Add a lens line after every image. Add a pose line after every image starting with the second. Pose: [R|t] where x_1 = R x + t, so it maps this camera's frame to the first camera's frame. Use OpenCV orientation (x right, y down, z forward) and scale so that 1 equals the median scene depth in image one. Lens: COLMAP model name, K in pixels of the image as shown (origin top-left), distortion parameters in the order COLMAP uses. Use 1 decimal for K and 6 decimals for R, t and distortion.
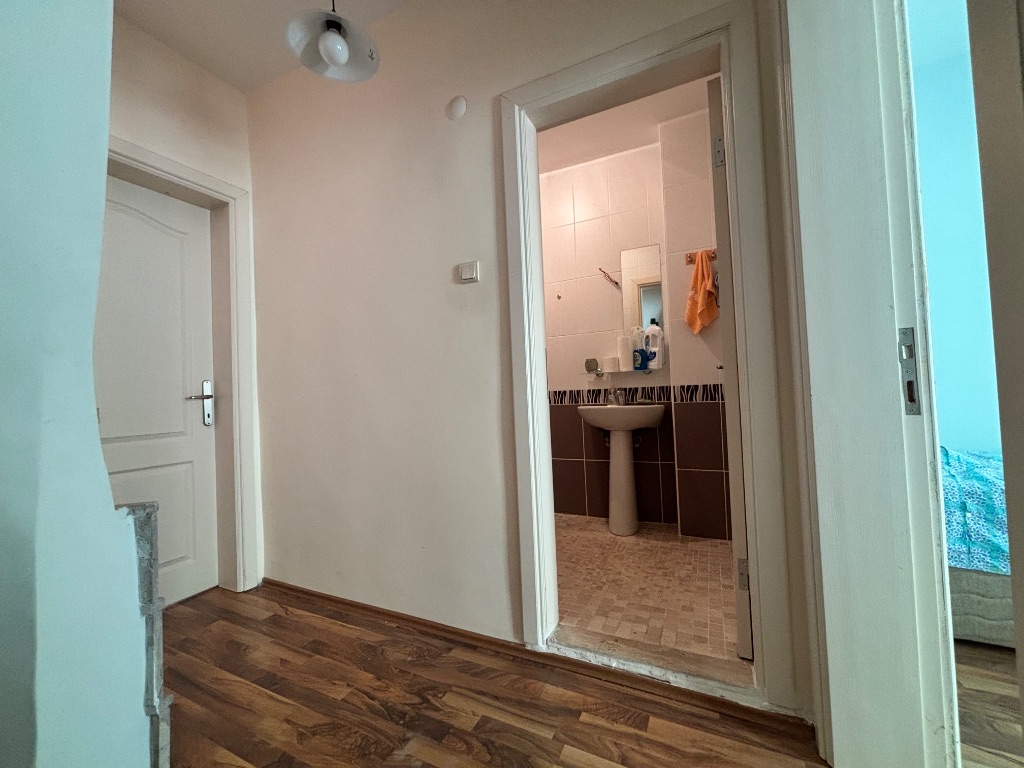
lens RADIAL K [[414.6, 0, 509.6], [0, 414.6, 382.2], [0, 0, 1]] dist [0.002914, 0.000097]
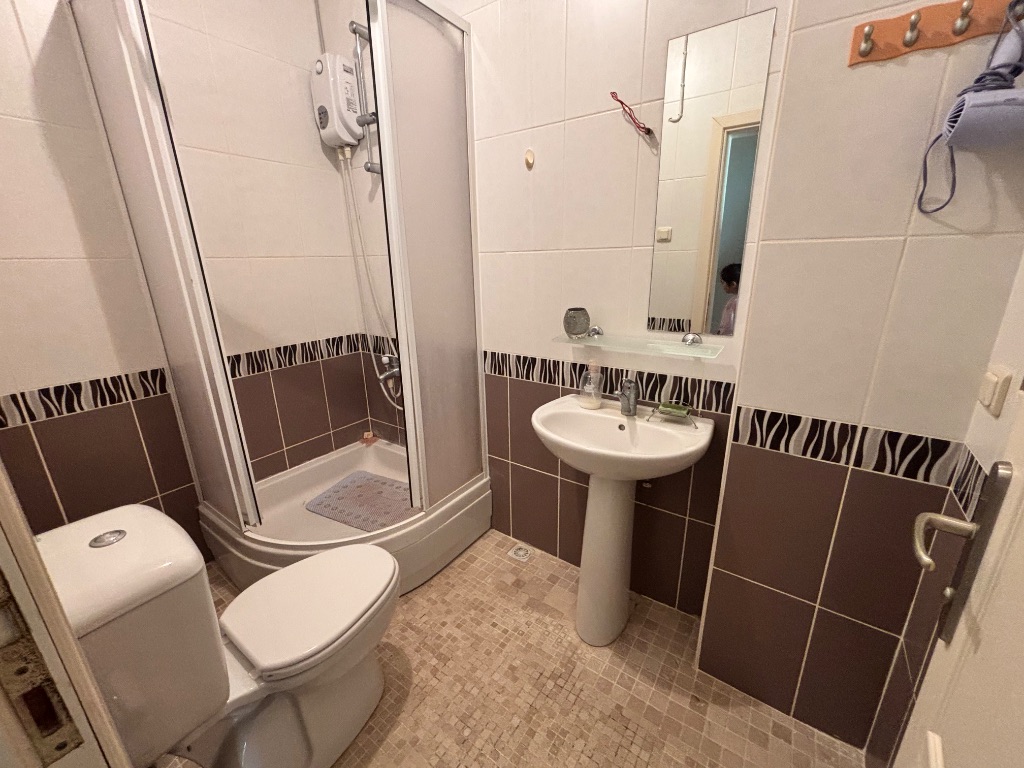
lens RADIAL K [[416.6, 0, 512.3], [0, 416.6, 383.8], [0, 0, 1]] dist [-0.006362, -0.000159]
pose [[0.986502, 0.066796, -0.149504, 0.221135], [-0.015279, 0.946583, 0.322099, -0.142412], [0.163033, -0.315467, 0.934826, 0.550886]]
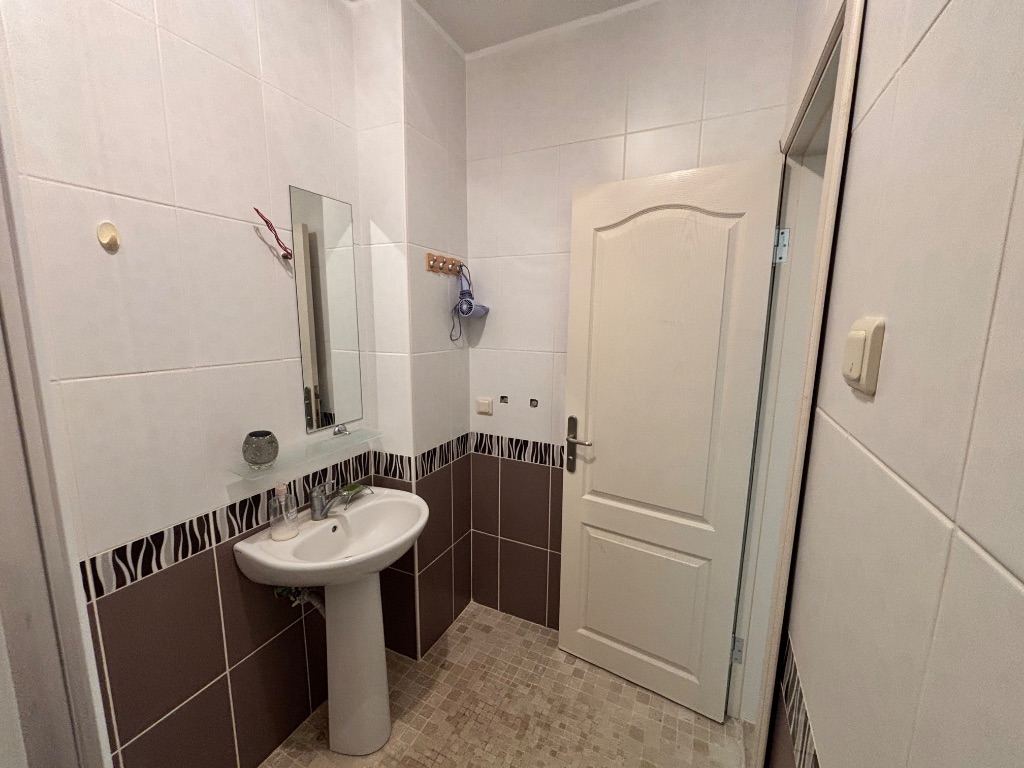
lens RADIAL K [[414.6, 0, 509.6], [0, 414.6, 382.2], [0, 0, 1]] dist [0.002914, 0.000097]
pose [[-0.004006, -0.112589, 0.993634, -0.230549], [-0.038434, 0.992925, 0.112354, -0.179914], [-0.999253, -0.037739, -0.008305, 0.833500]]
